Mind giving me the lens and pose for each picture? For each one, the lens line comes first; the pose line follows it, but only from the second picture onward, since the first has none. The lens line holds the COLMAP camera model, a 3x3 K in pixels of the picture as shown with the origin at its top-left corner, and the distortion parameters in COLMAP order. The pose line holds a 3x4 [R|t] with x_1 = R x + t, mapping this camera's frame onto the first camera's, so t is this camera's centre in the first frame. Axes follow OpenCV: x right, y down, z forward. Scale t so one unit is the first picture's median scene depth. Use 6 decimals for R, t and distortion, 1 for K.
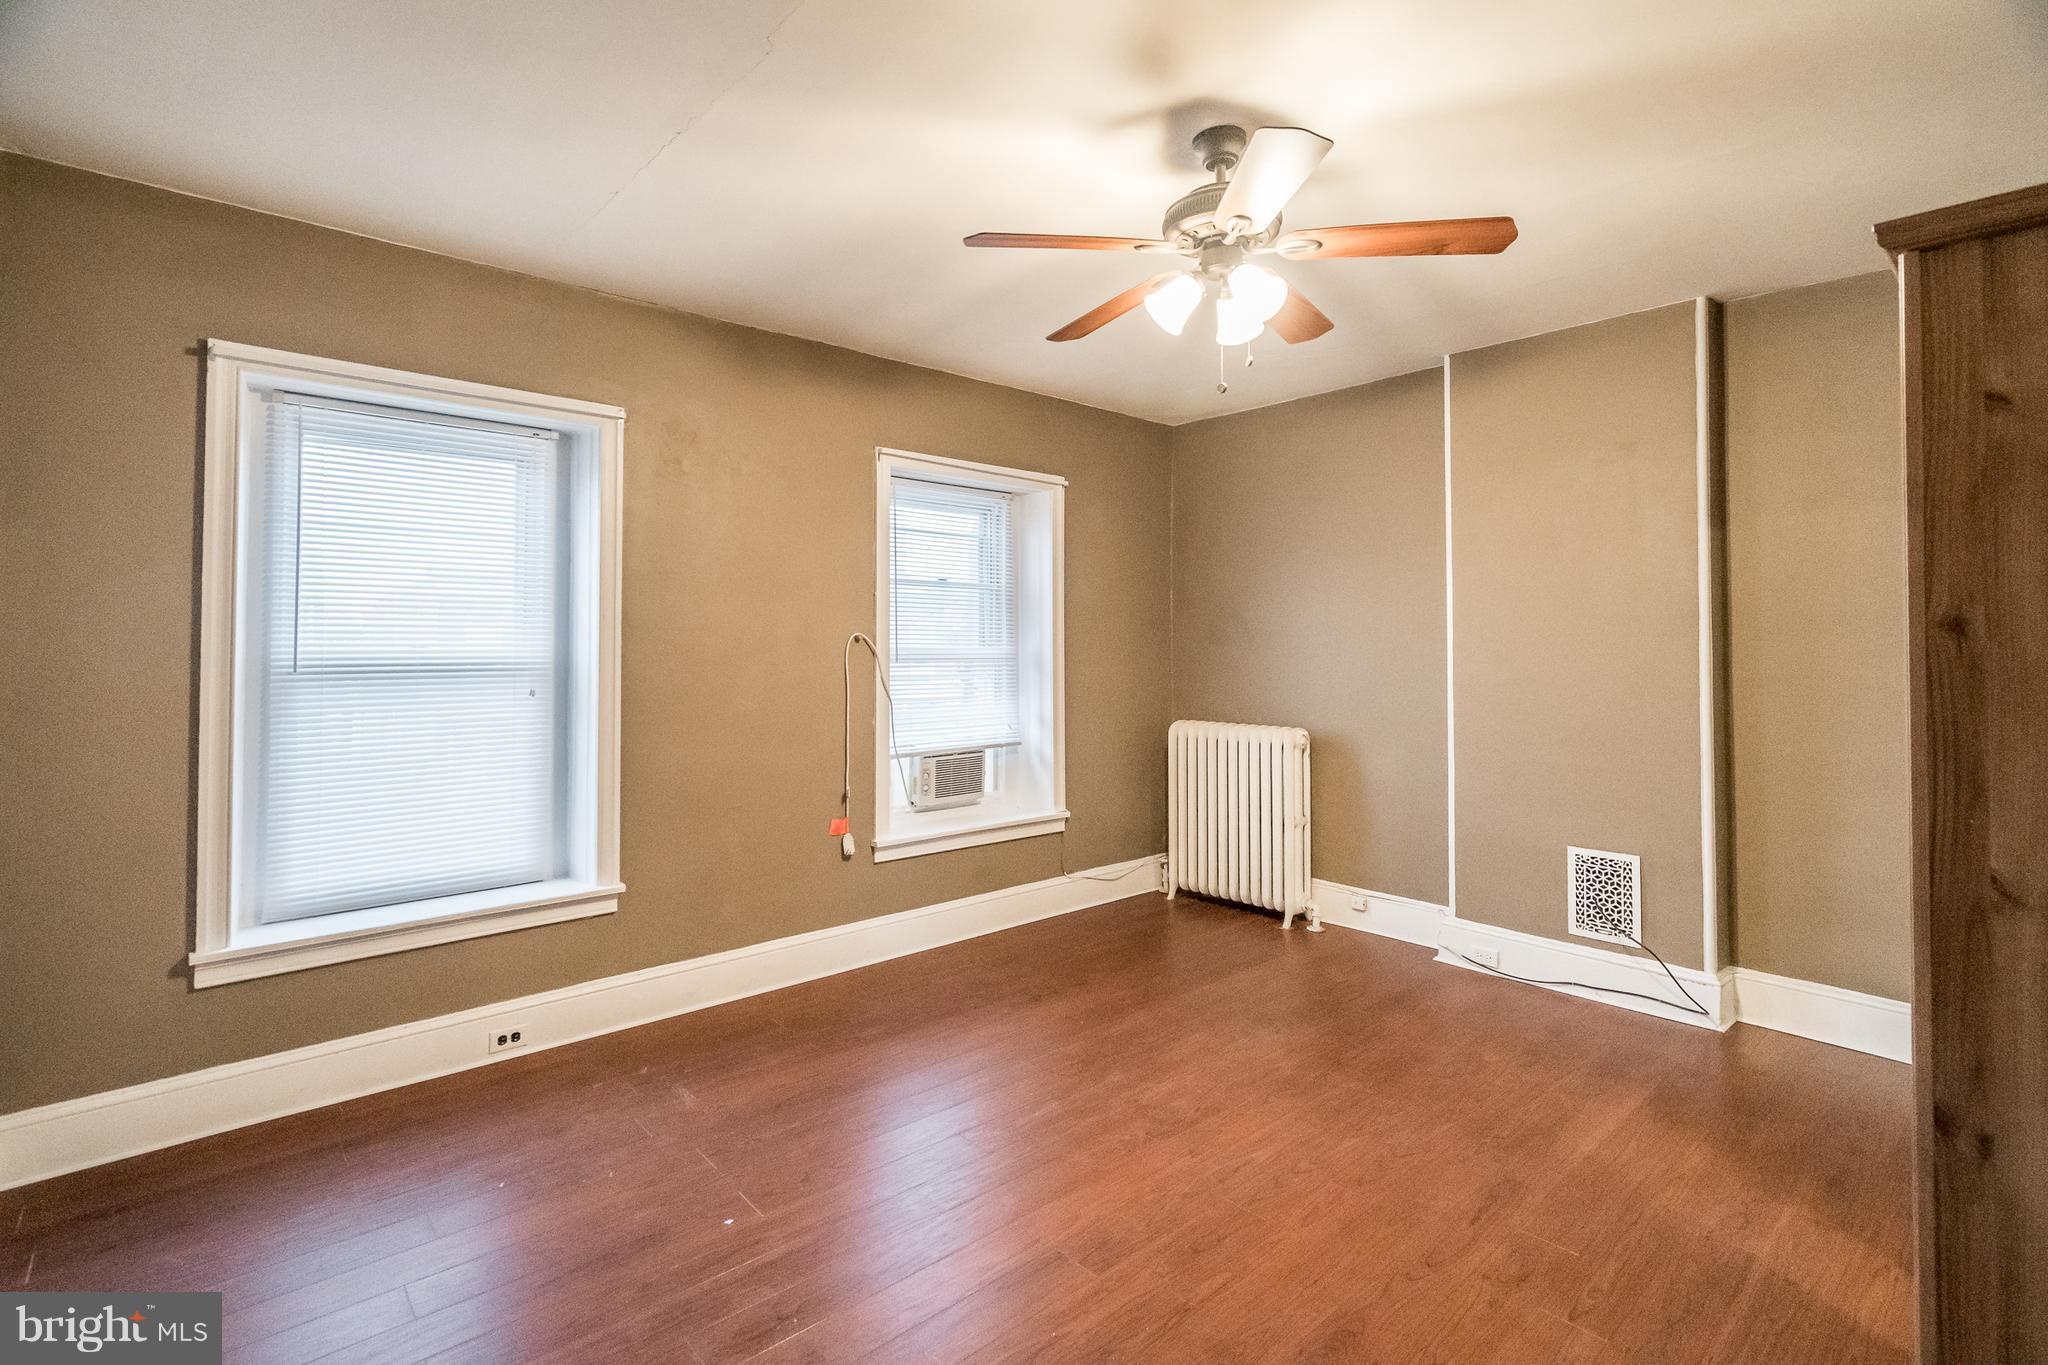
lens RADIAL K [[946.4, 0, 1023.5], [0, 946.4, 640.6], [0, 0, 1]] dist [-0.000777, 0.000456]
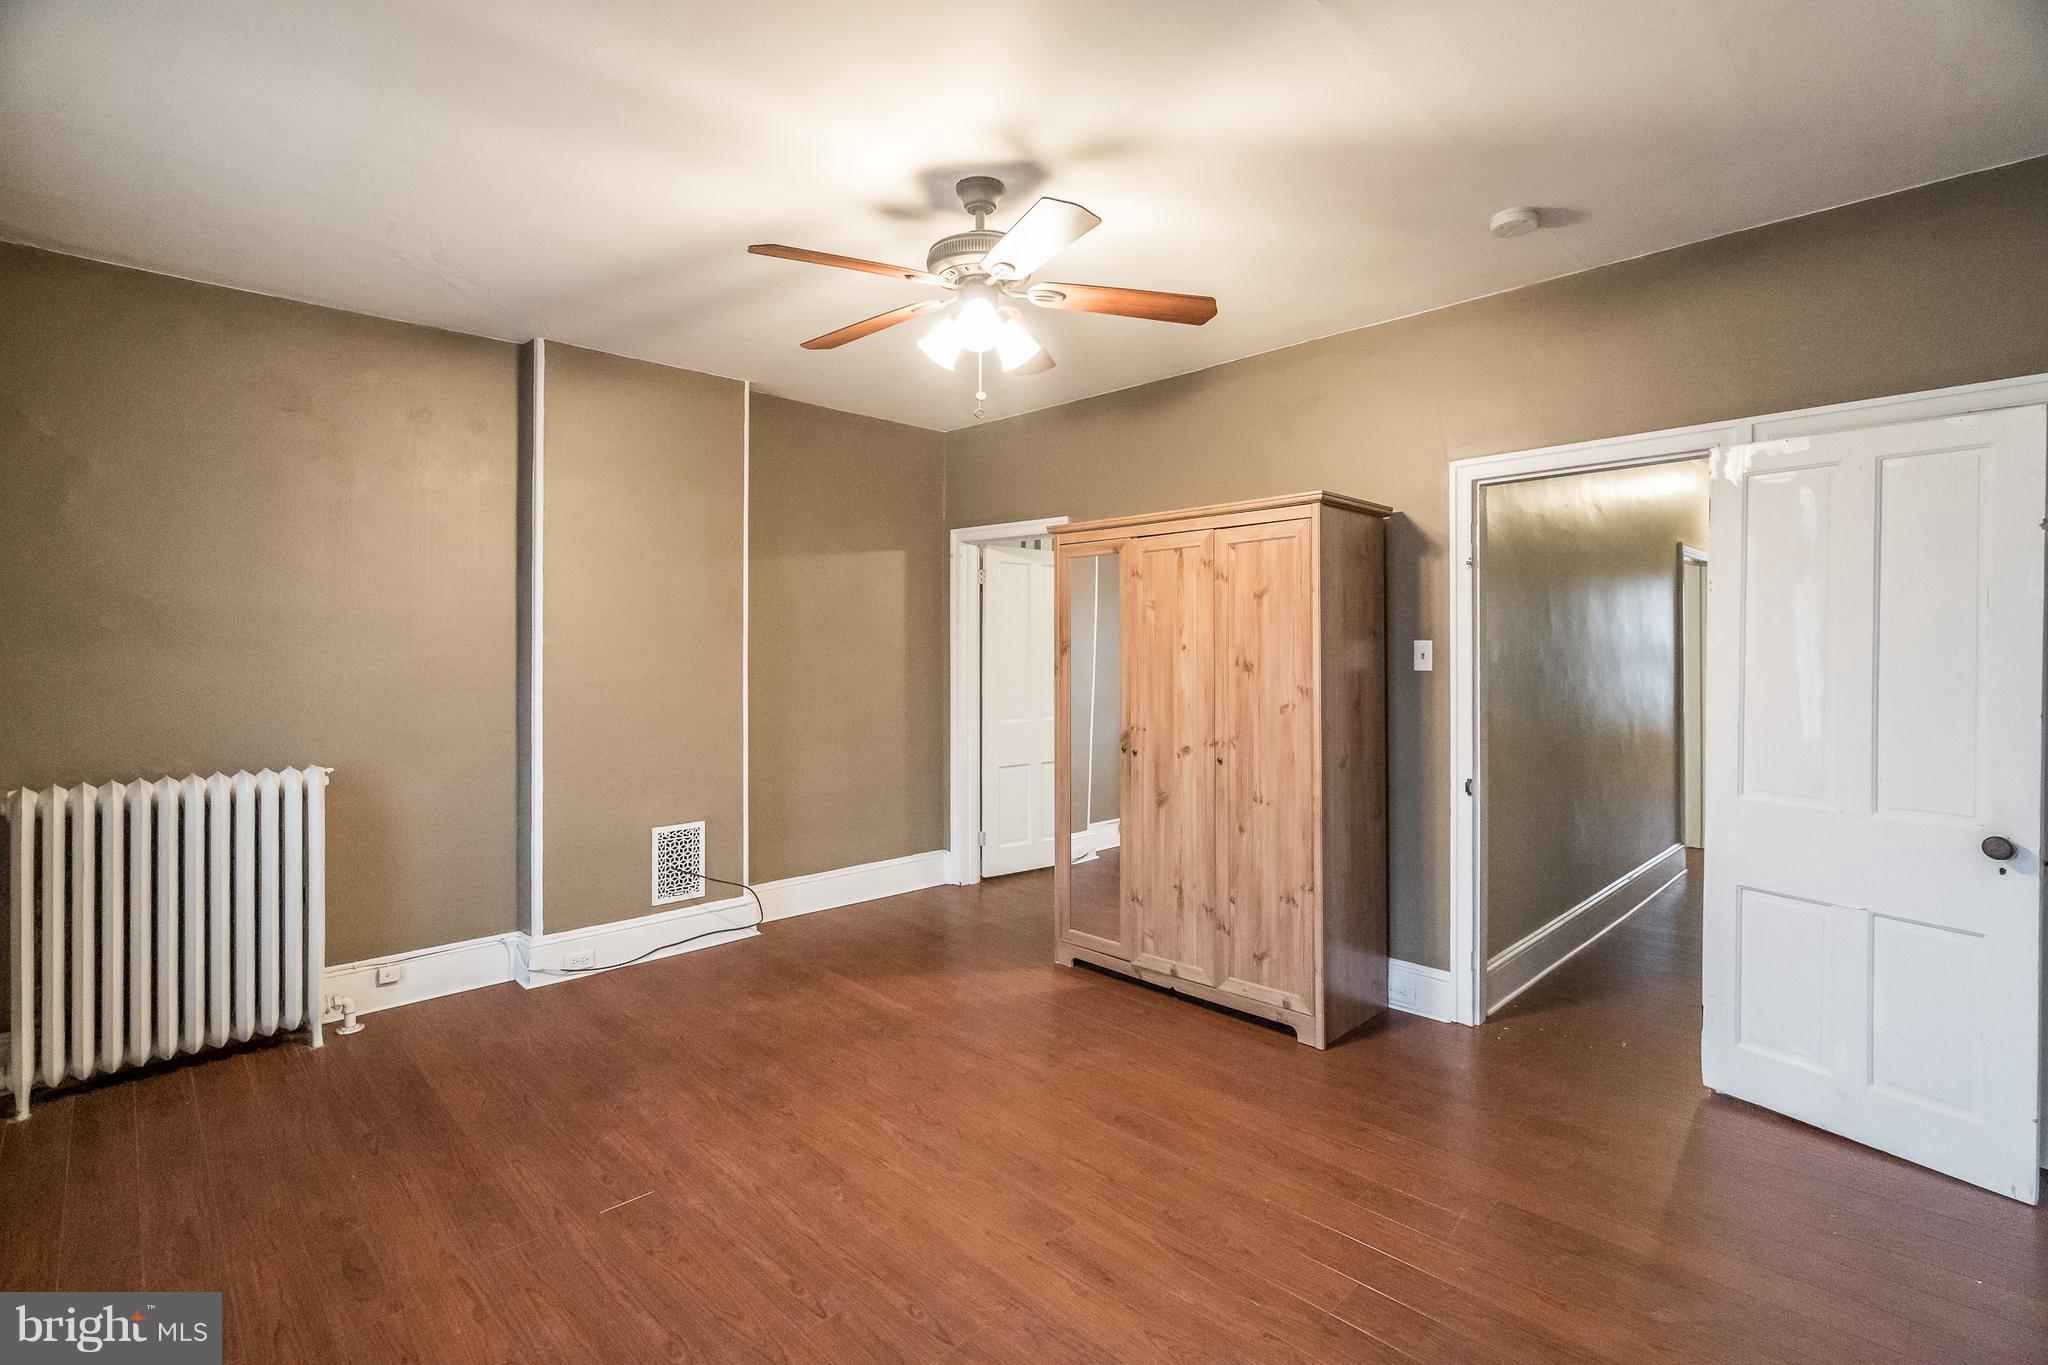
lens RADIAL K [[944.5, 0, 1021.2], [0, 944.5, 654.1], [0, 0, 1]] dist [-0.000844, -0.000292]
pose [[-0.049333, -0.003372, 0.998777, -0.665570], [-0.001415, 0.999994, 0.003306, 0.009822], [-0.998781, -0.001250, -0.049338, 0.744650]]
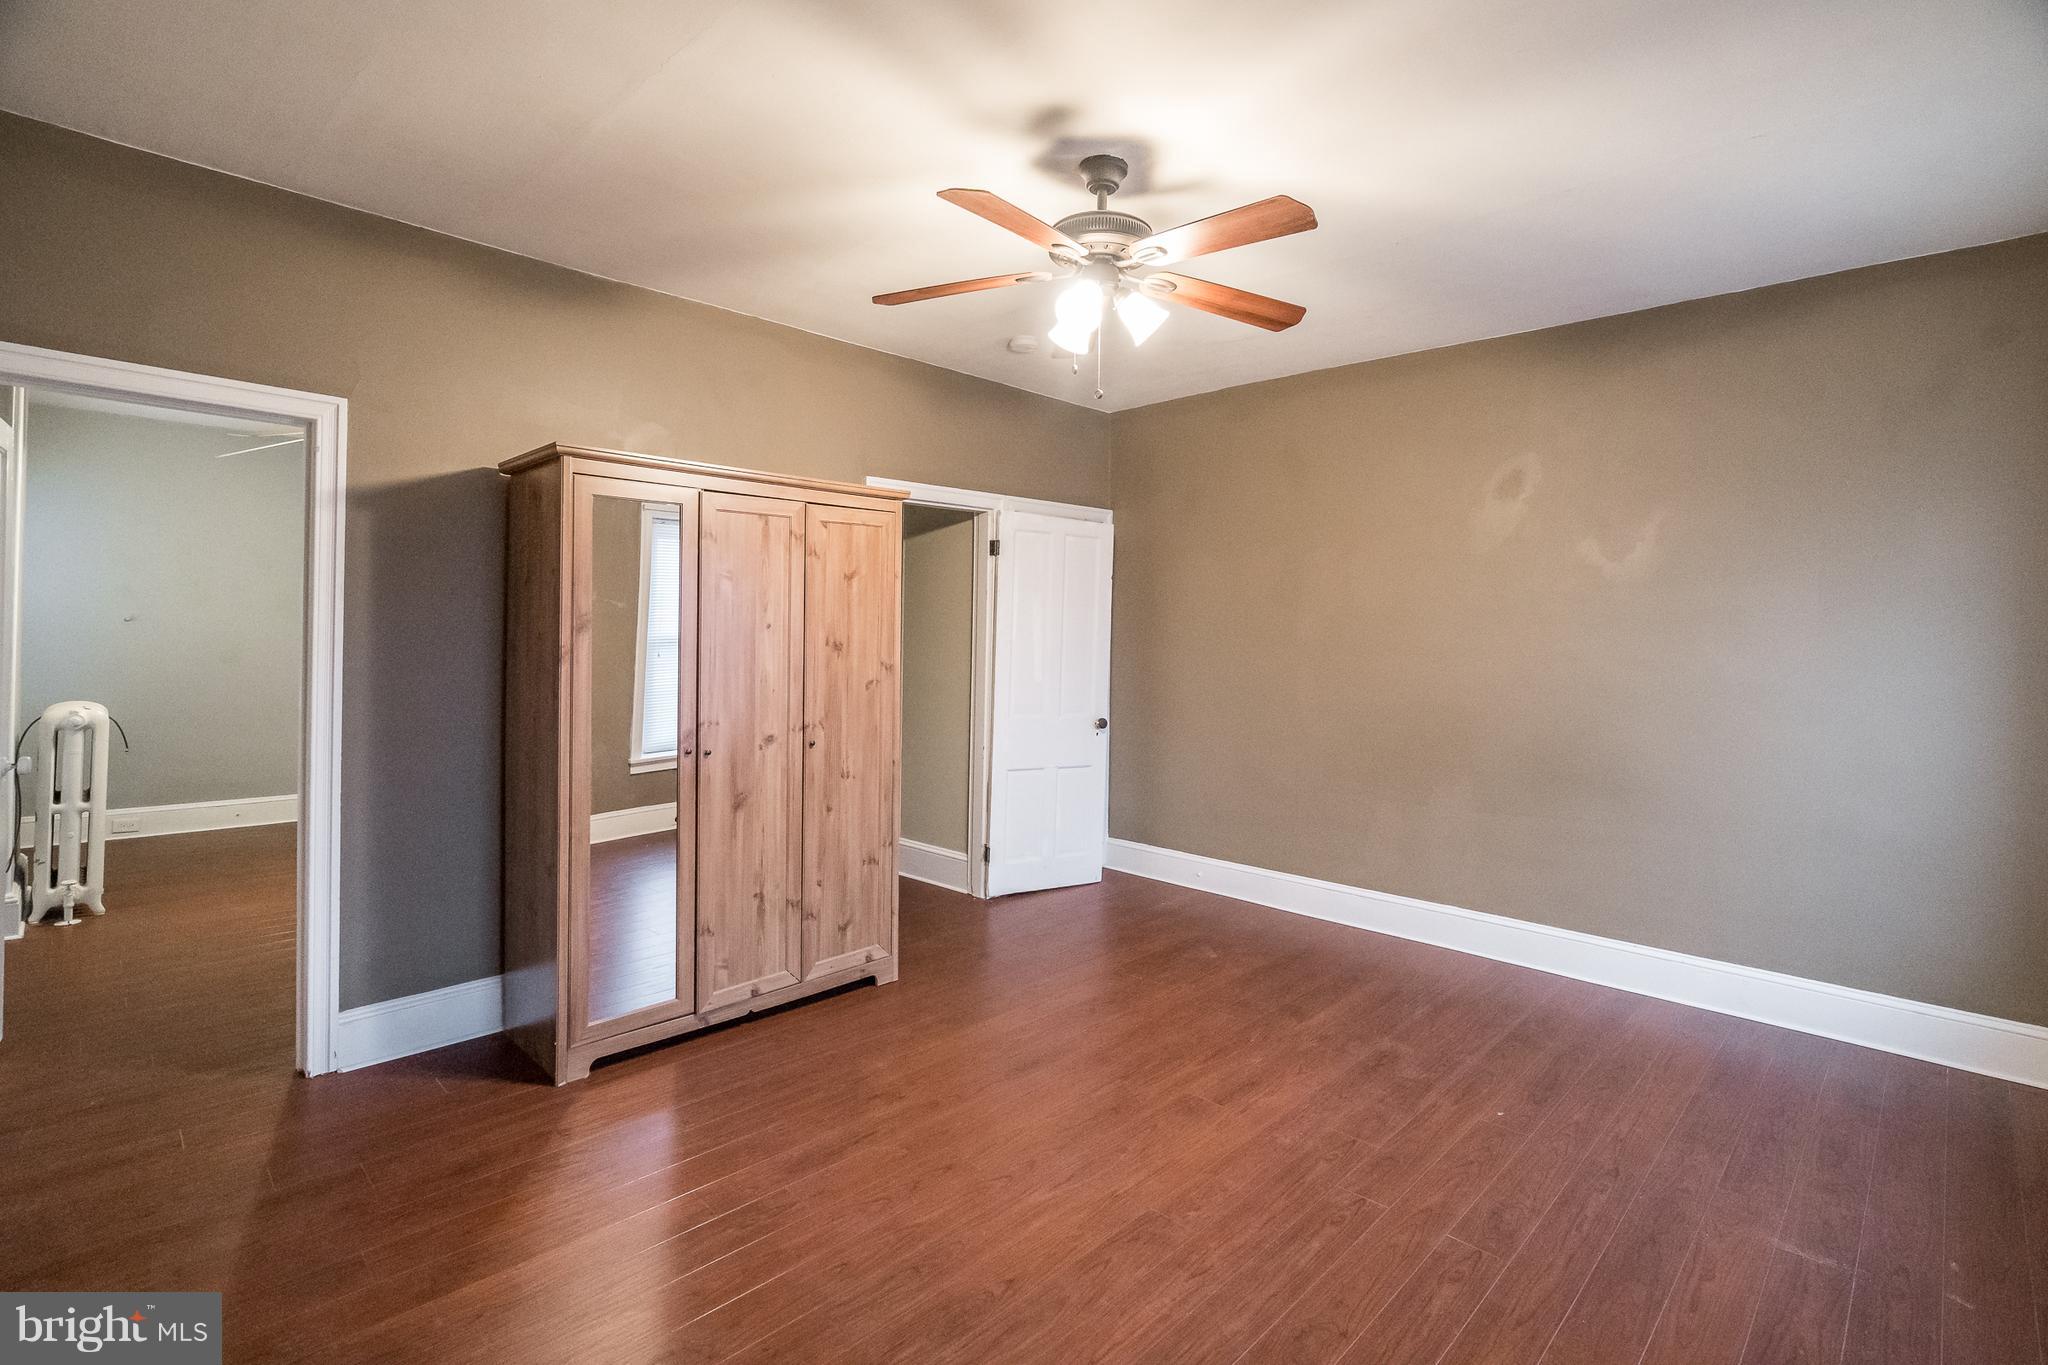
lens RADIAL K [[946.4, 0, 1023.5], [0, 946.4, 640.6], [0, 0, 1]] dist [-0.000777, 0.000456]
pose [[-0.997670, -0.011084, -0.067323, 0.273206], [-0.011518, 0.999915, 0.006054, 0.011850], [0.067251, 0.006816, -0.997713, 1.551780]]
